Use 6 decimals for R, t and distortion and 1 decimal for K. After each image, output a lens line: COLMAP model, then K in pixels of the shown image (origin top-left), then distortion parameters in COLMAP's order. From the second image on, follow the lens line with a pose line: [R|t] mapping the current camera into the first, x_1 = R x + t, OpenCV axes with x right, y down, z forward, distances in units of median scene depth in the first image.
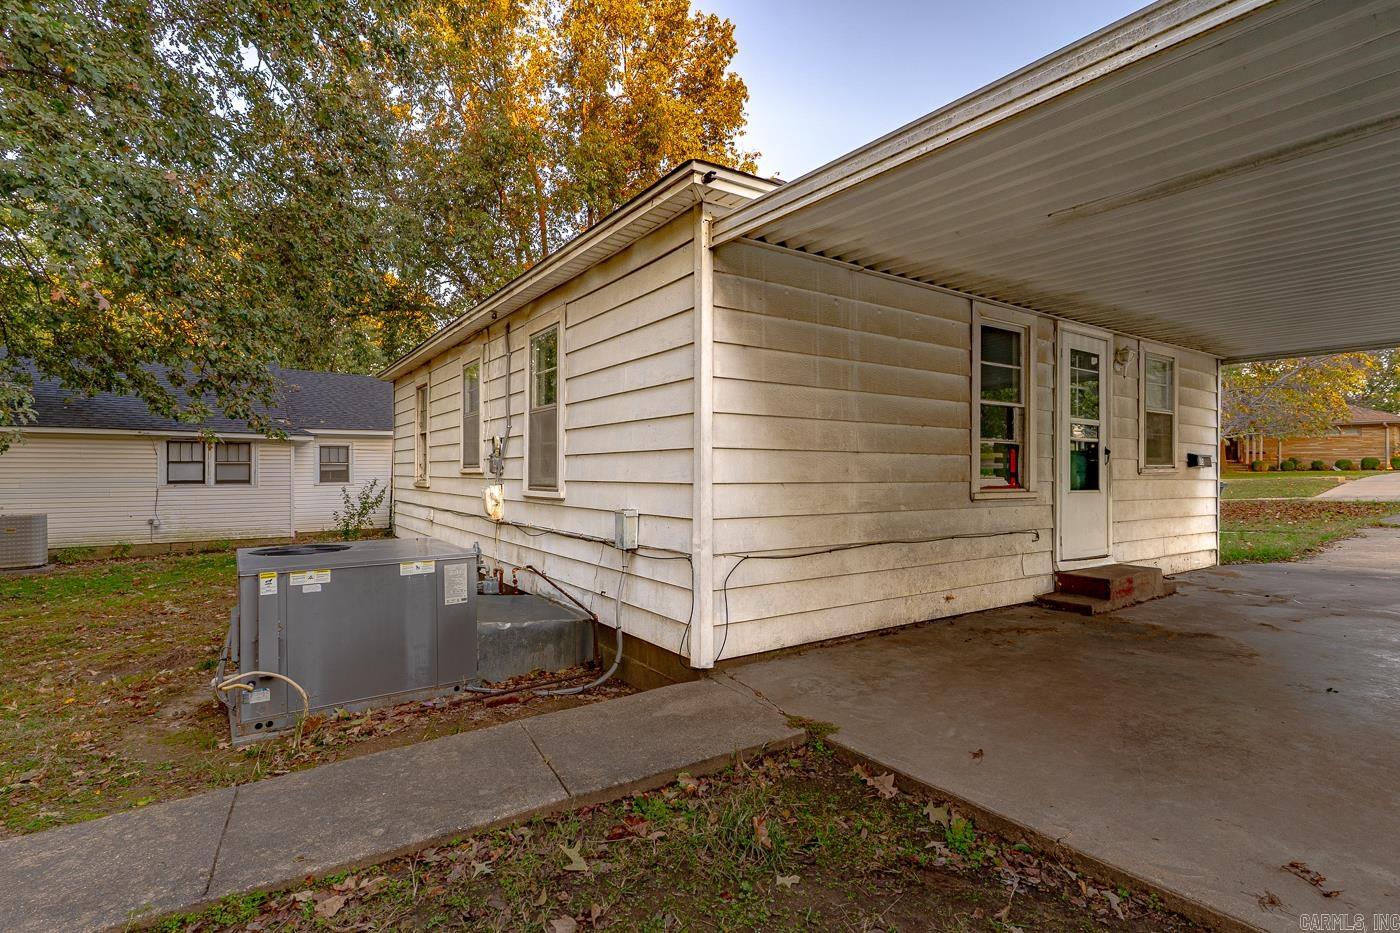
lens RADIAL K [[681.9, 0, 700.0], [0, 681.9, 466.5], [0, 0, 1]] dist [0.001154, -0.000071]
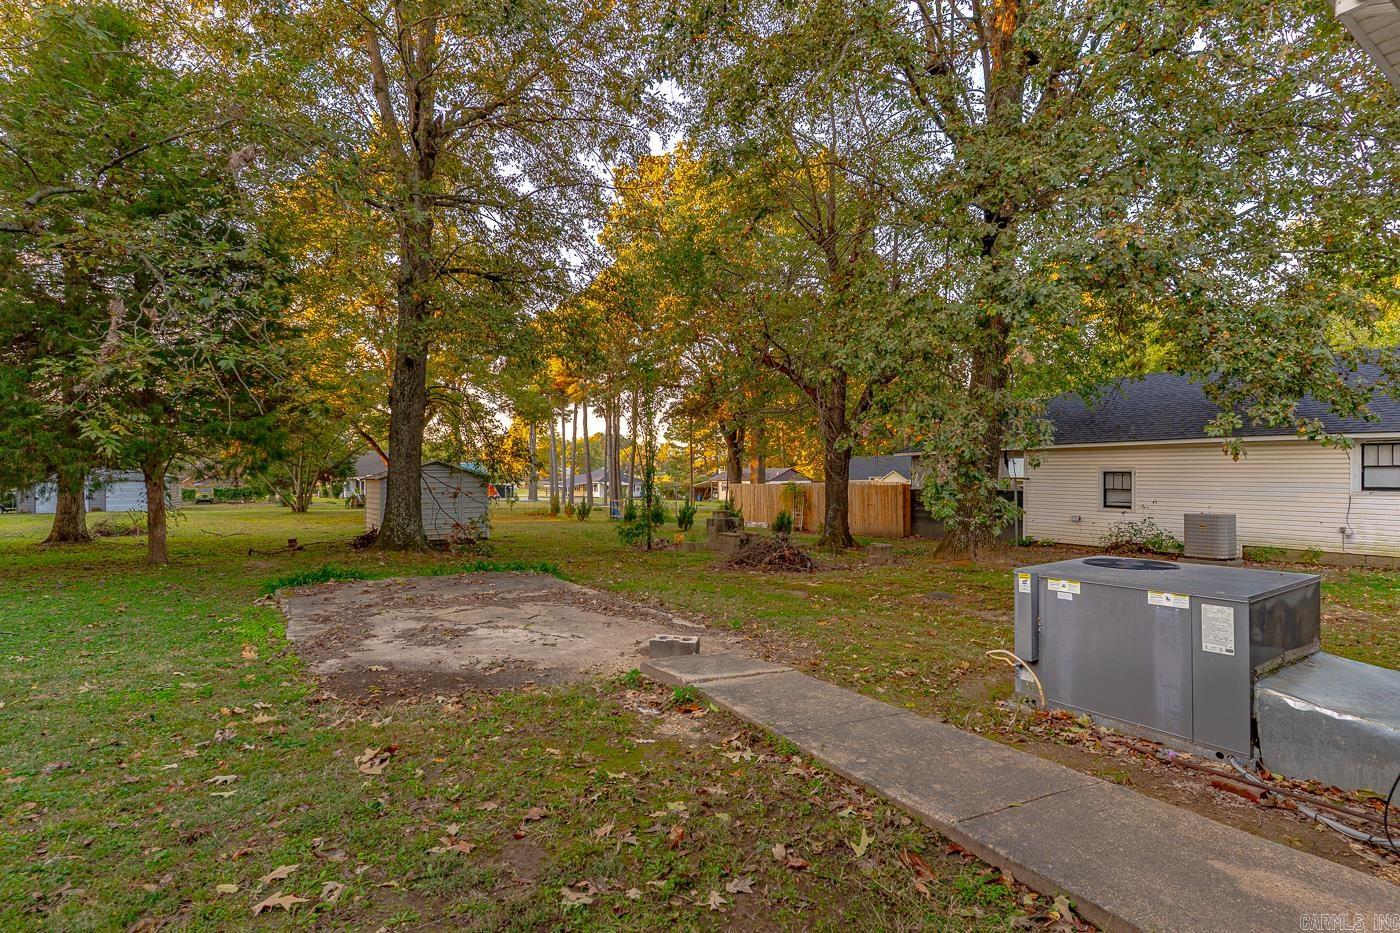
lens RADIAL K [[681.9, 0, 700.0], [0, 681.9, 466.5], [0, 0, 1]] dist [0.001154, -0.000071]
pose [[-0.023372, -0.003107, -0.999722, 0.508120], [0.005962, 0.999977, -0.003247, -0.029218], [0.999709, -0.006036, -0.023353, 0.398813]]
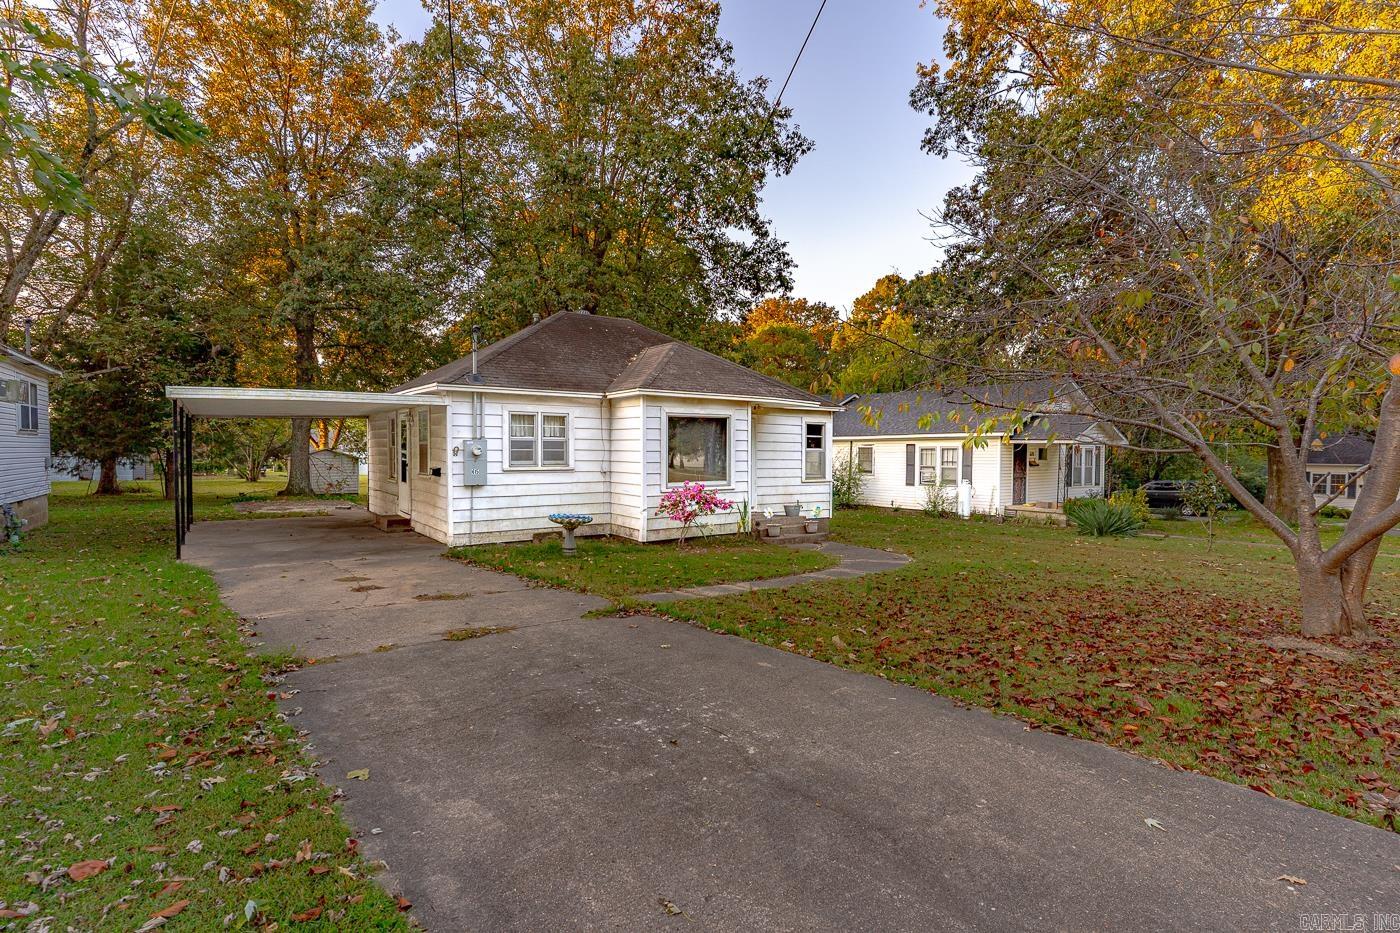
lens RADIAL K [[675.8, 0, 703.7], [0, 675.8, 476.5], [0, 0, 1]] dist [0.000520, 0.000245]
pose [[0.025738, 0.042969, -0.998745, 1.347027], [-0.003916, 0.999072, 0.042883, -0.052060], [0.999661, 0.002807, 0.025882, 0.960025]]
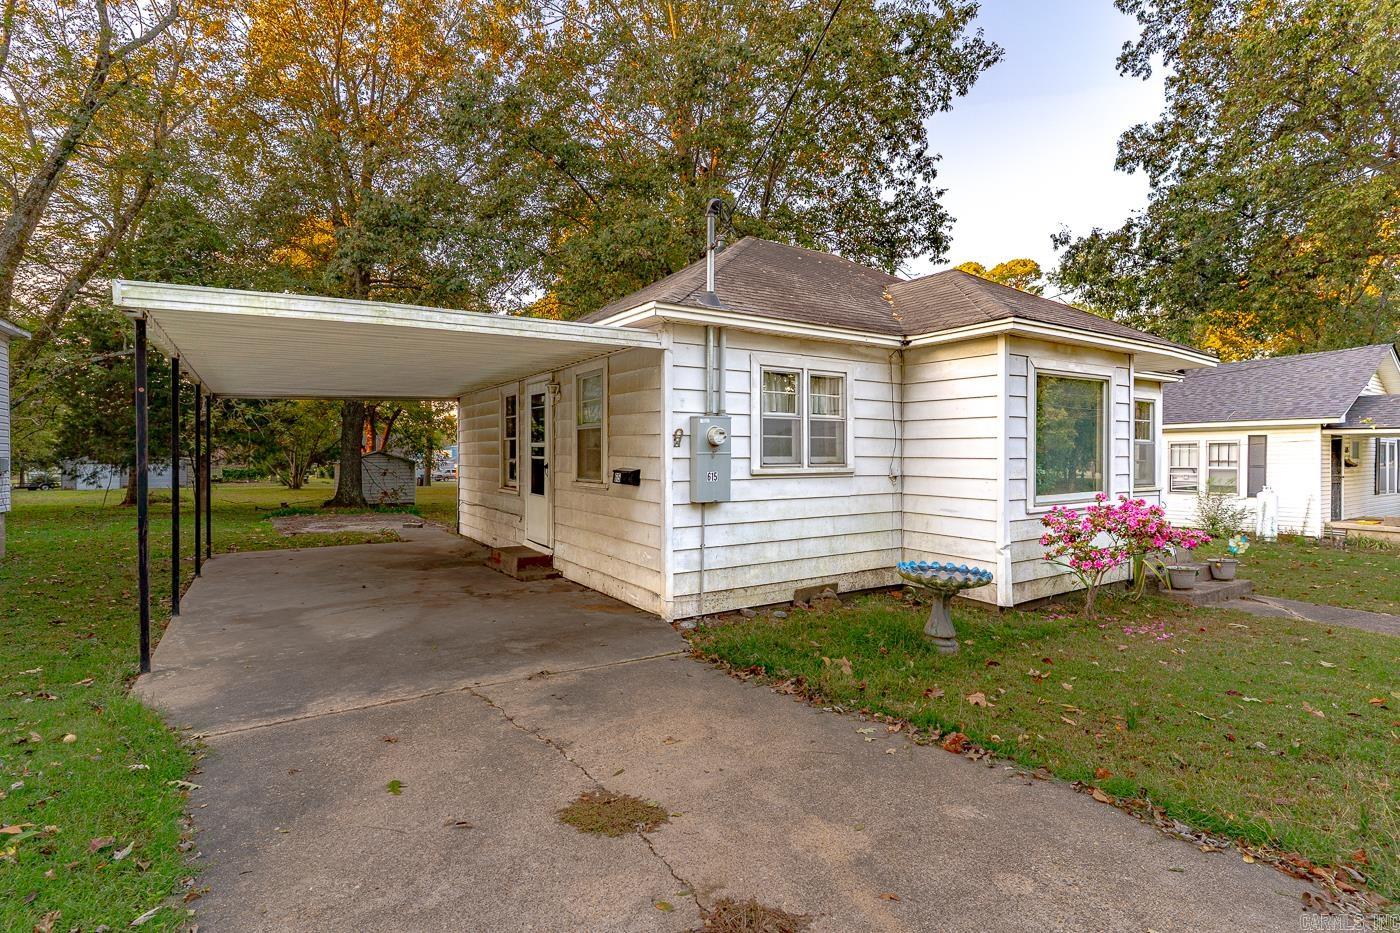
lens RADIAL K [[681.9, 0, 700.0], [0, 681.9, 466.5], [0, 0, 1]] dist [0.001154, -0.000071]
pose [[-0.026567, 0.020533, -0.999436, 1.057368], [0.001486, 0.999789, 0.020501, -0.040993], [0.999646, -0.000940, -0.026591, 0.773591]]
